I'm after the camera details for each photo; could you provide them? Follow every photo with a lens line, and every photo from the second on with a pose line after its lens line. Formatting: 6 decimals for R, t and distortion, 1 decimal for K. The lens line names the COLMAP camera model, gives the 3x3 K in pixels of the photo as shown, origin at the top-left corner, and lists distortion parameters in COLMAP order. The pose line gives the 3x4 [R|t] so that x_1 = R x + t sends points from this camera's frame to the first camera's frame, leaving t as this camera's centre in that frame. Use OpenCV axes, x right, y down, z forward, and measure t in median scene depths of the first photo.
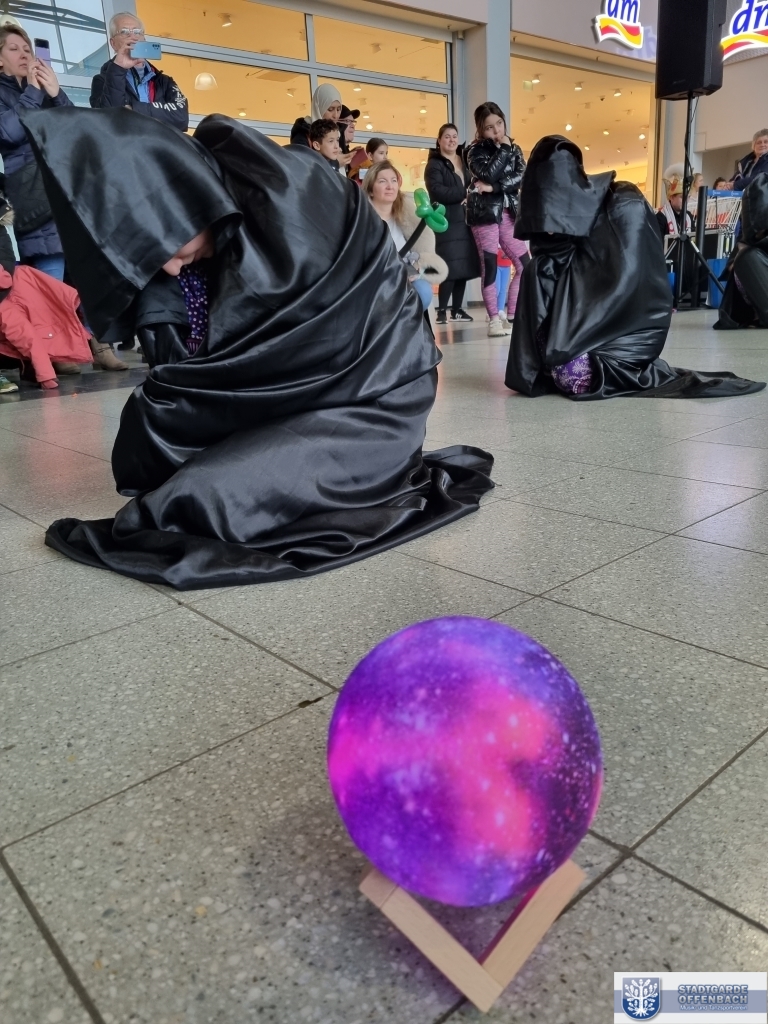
lens RADIAL K [[773.0, 0, 365.5], [0, 773.0, 513.3], [0, 0, 1]] dist [0.064438, -0.043177]
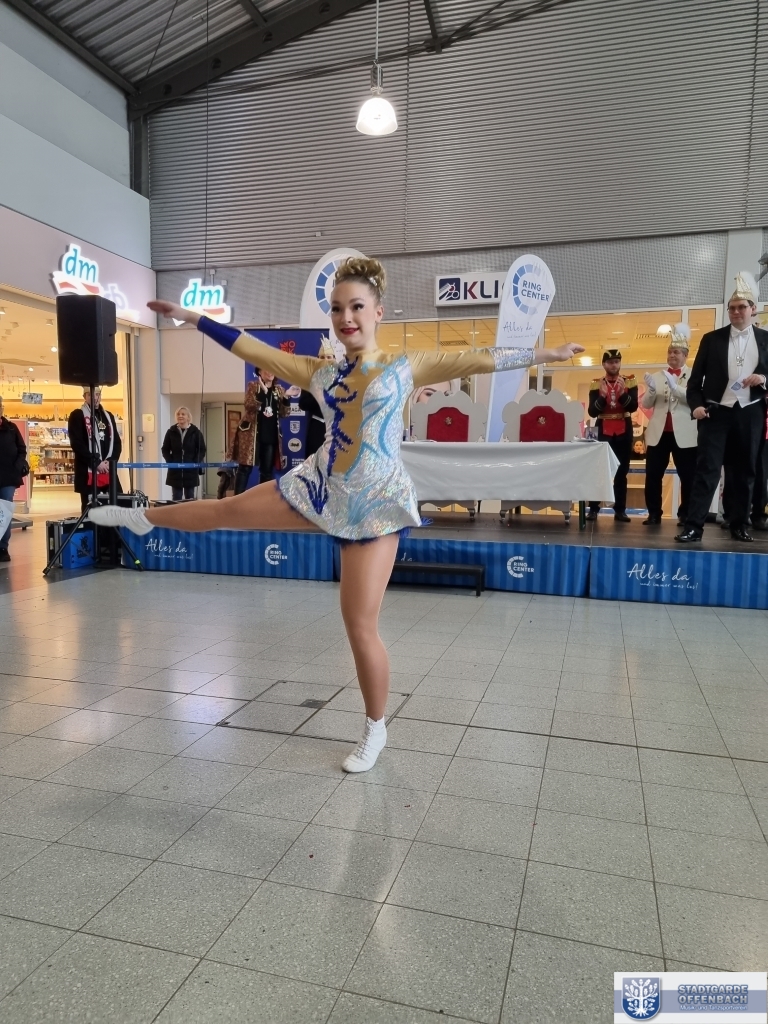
lens RADIAL K [[771.0, 0, 360.1], [0, 771.0, 523.1], [0, 0, 1]] dist [0.067808, -0.043487]
pose [[0.847461, 0.020968, 0.530443, 1.797330], [0.089098, 0.979427, -0.181065, -1.226116], [-0.523327, 0.200707, 0.828158, -0.918965]]
